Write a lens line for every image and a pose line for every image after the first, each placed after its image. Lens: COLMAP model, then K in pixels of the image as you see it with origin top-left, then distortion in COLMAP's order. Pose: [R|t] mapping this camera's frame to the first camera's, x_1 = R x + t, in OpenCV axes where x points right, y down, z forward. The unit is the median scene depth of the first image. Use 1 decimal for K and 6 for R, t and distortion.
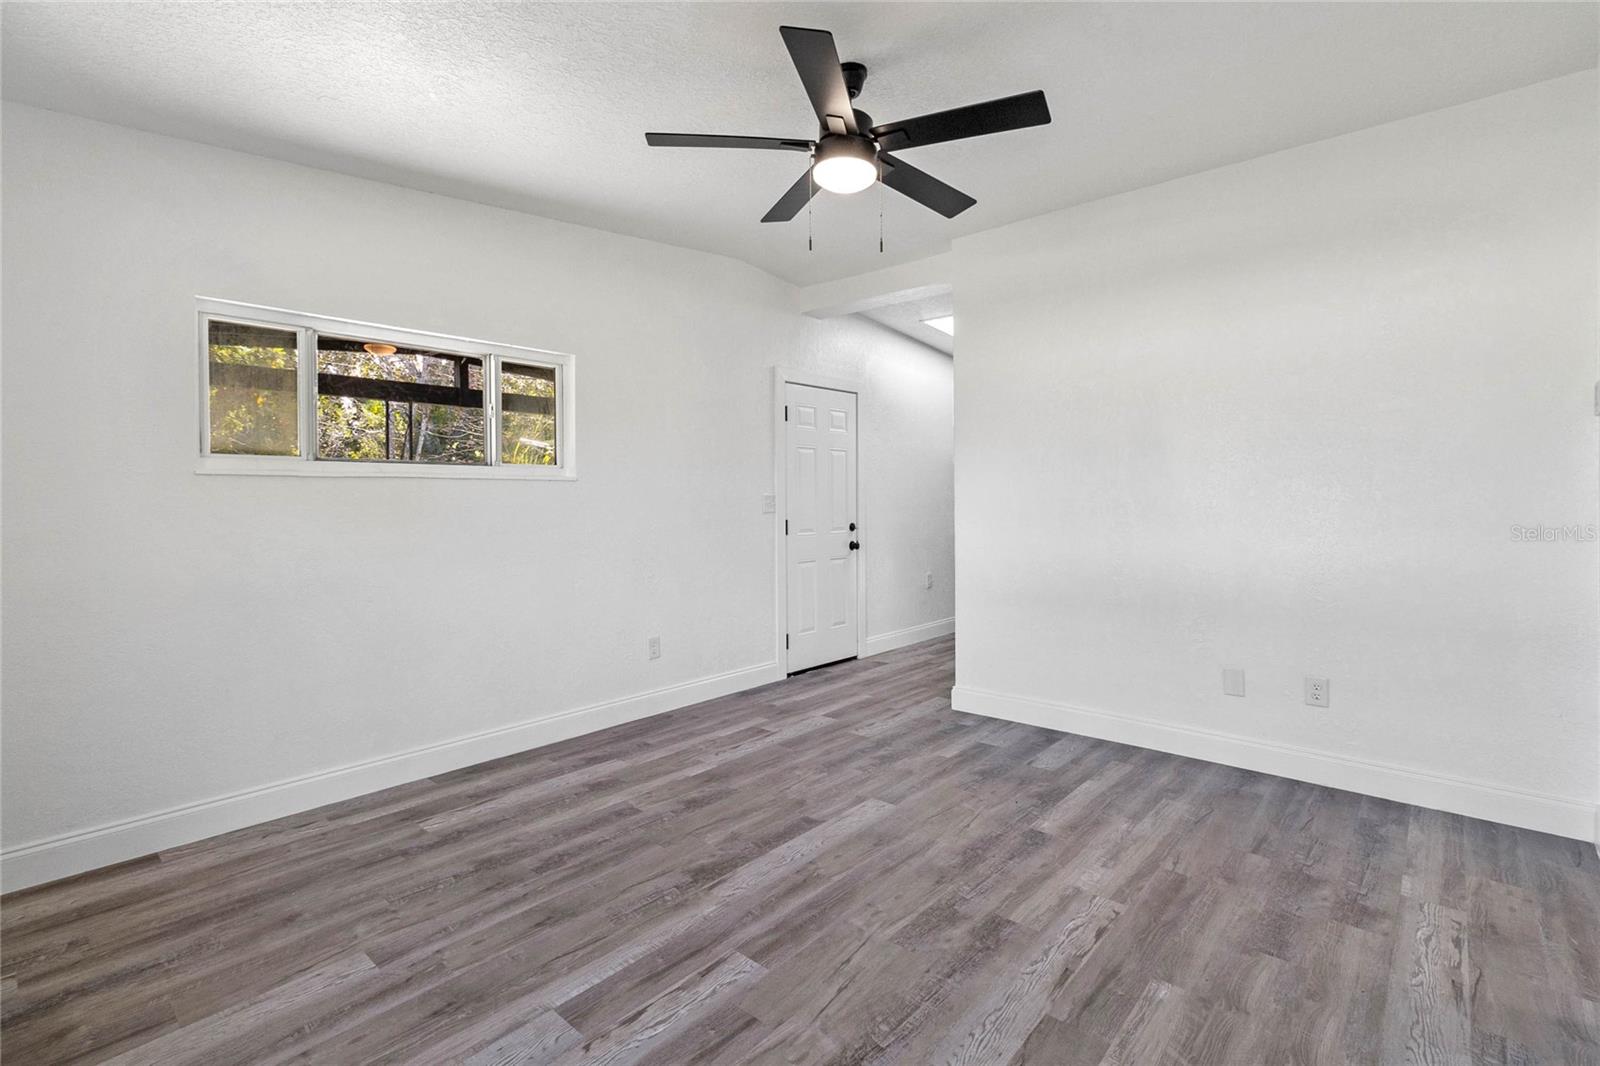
lens RADIAL K [[742.9, 0, 774.8], [0, 742.9, 494.3], [0, 0, 1]] dist [0.004288, -0.000871]
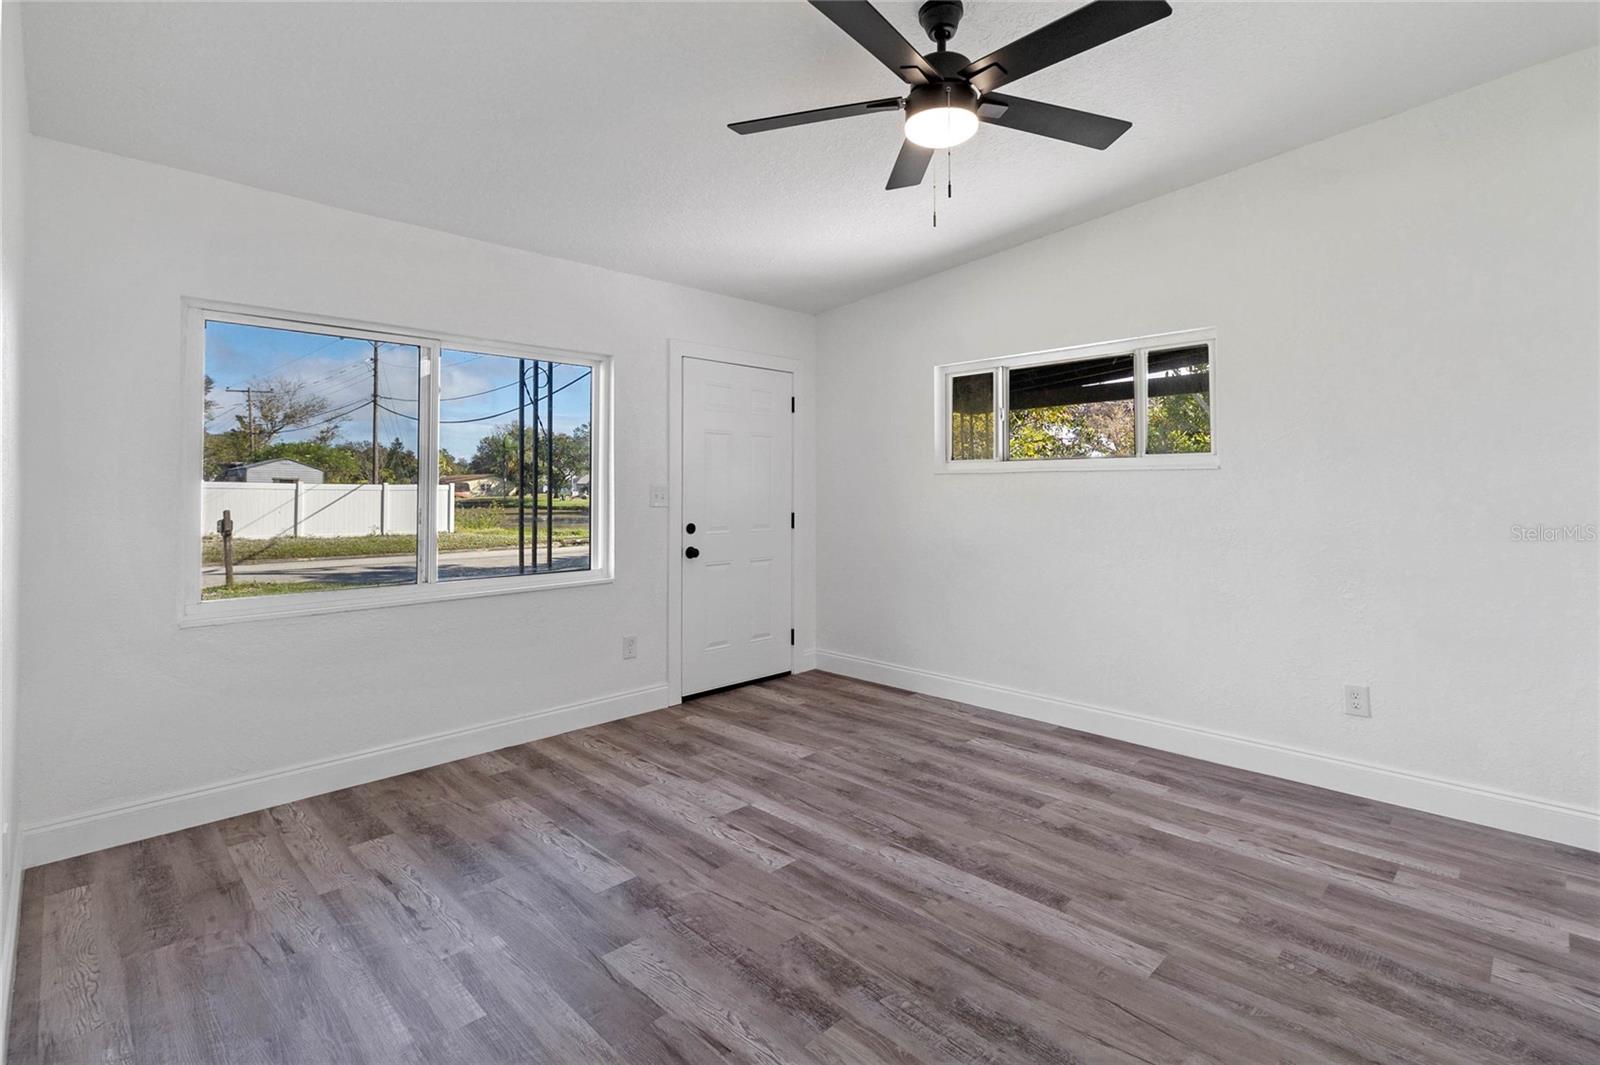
lens RADIAL K [[742.9, 0, 811.9], [0, 742.9, 493.1], [0, 0, 1]] dist [0.004288, -0.000871]
pose [[-0.042367, 0.010714, -0.999045, 0.903514], [0.009744, 0.999899, 0.010310, -0.001868], [0.999055, -0.009298, -0.042467, 0.837386]]
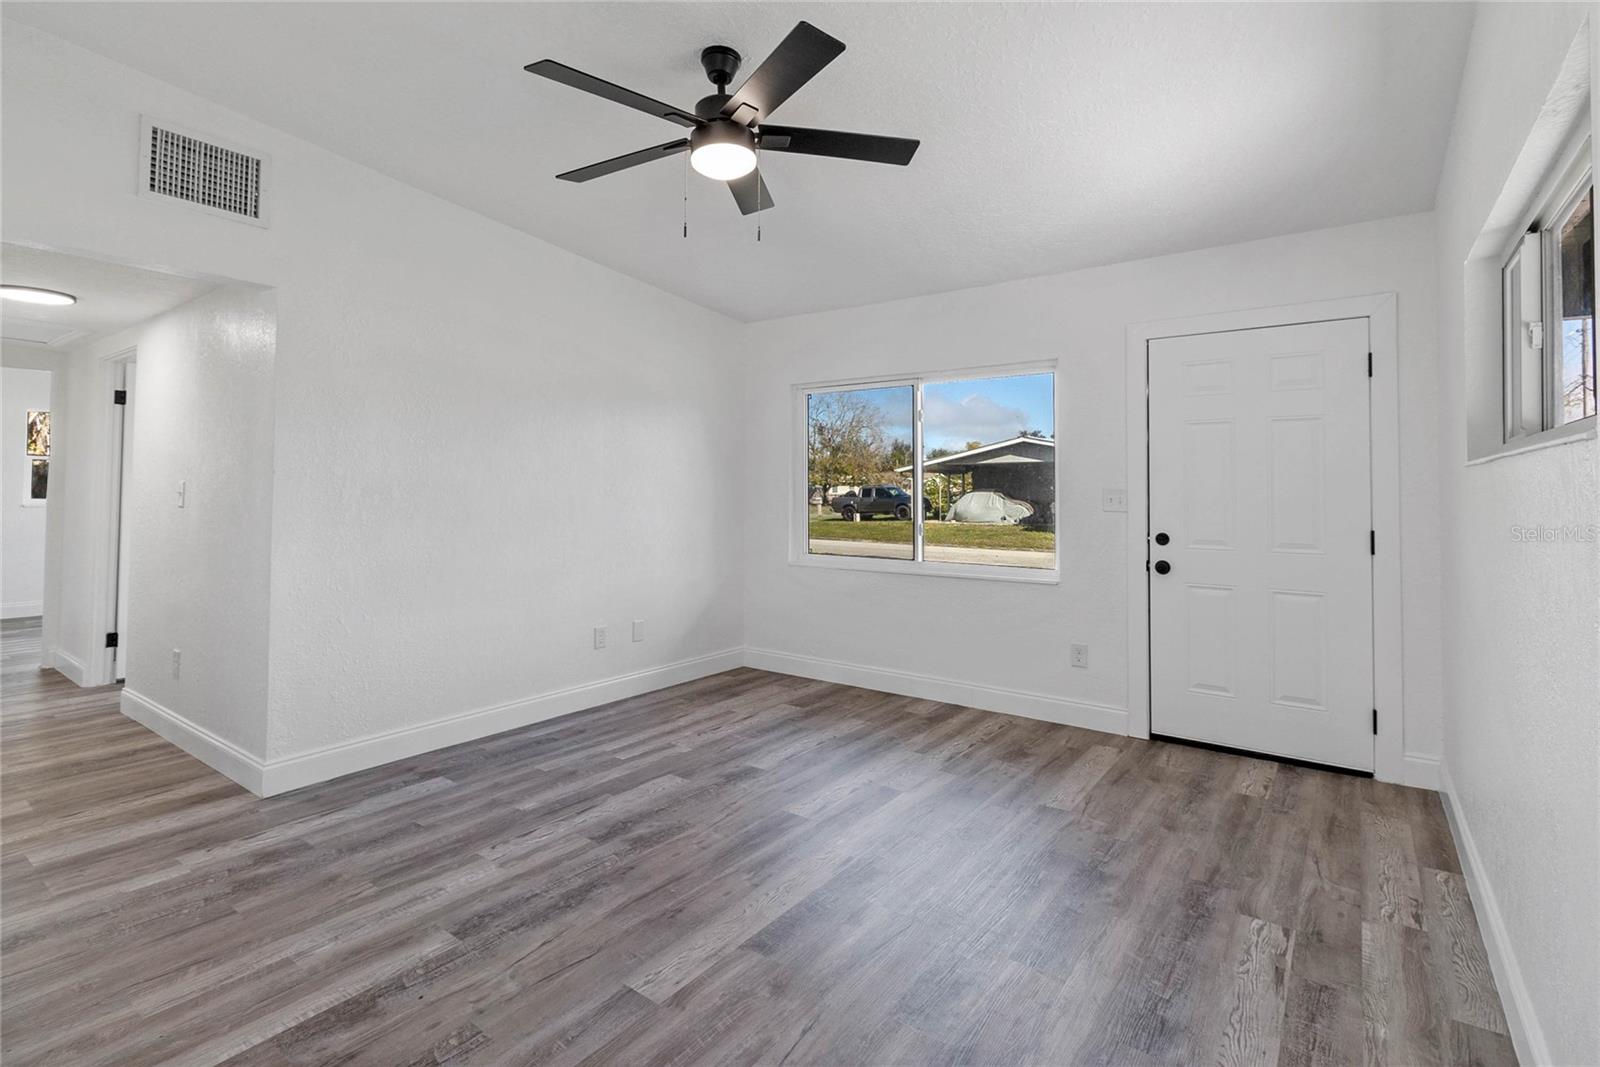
lens RADIAL K [[742.9, 0, 784.9], [0, 742.9, 478.2], [0, 0, 1]] dist [0.004288, -0.000871]
pose [[-0.993857, -0.002678, -0.110642, 0.112790], [-0.000089, 0.999726, -0.023395, 0.009069], [0.110674, -0.023241, -0.993585, 1.852228]]
